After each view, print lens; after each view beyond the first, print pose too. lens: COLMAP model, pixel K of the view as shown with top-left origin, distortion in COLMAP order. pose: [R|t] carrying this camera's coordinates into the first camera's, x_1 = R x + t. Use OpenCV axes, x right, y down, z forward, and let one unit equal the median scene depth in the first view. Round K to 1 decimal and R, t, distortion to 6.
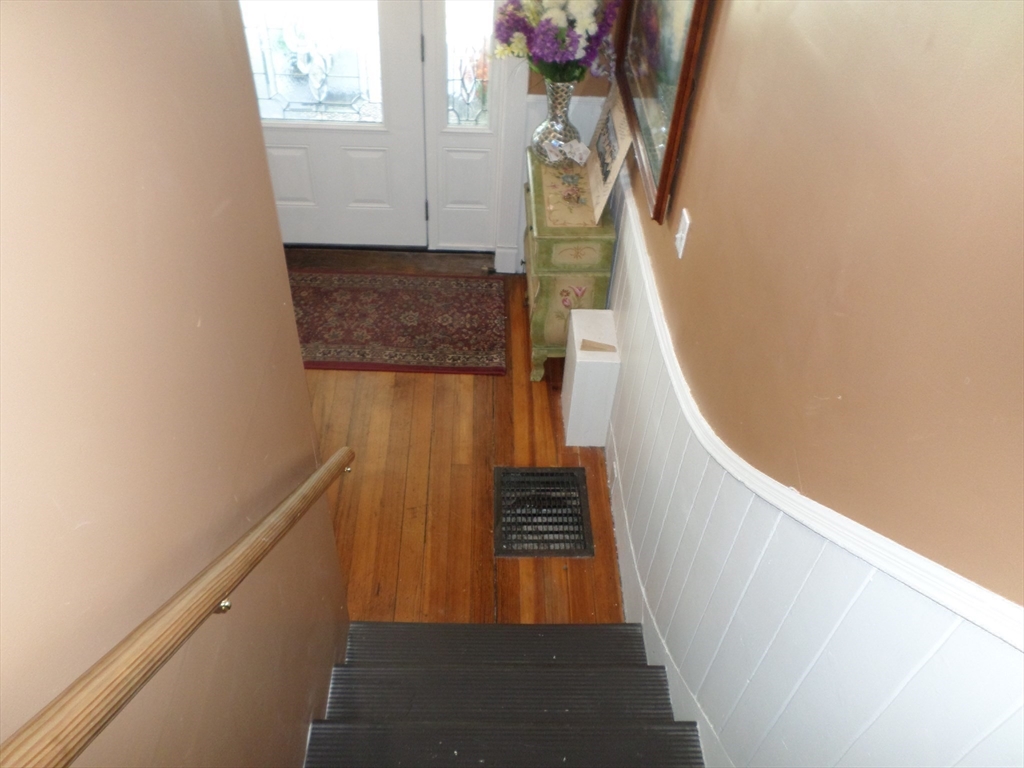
lens RADIAL K [[797.6, 0, 505.1], [0, 797.6, 384.8], [0, 0, 1]] dist [0.006069, 0.000426]
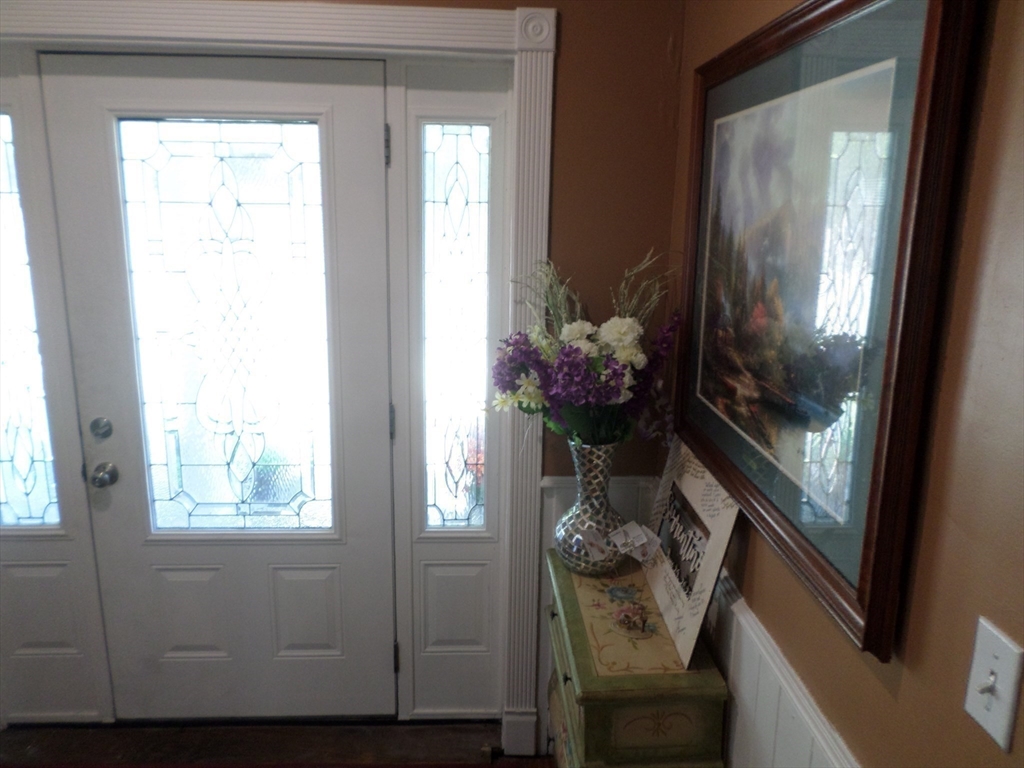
lens RADIAL K [[797.6, 0, 503.3], [0, 797.6, 387.0], [0, 0, 1]] dist [0.006069, 0.000426]
pose [[0.999331, -0.035629, 0.008232, -0.008584], [0.034747, 0.855048, -0.517383, -0.080301], [0.011395, 0.517323, 0.855714, 0.397165]]
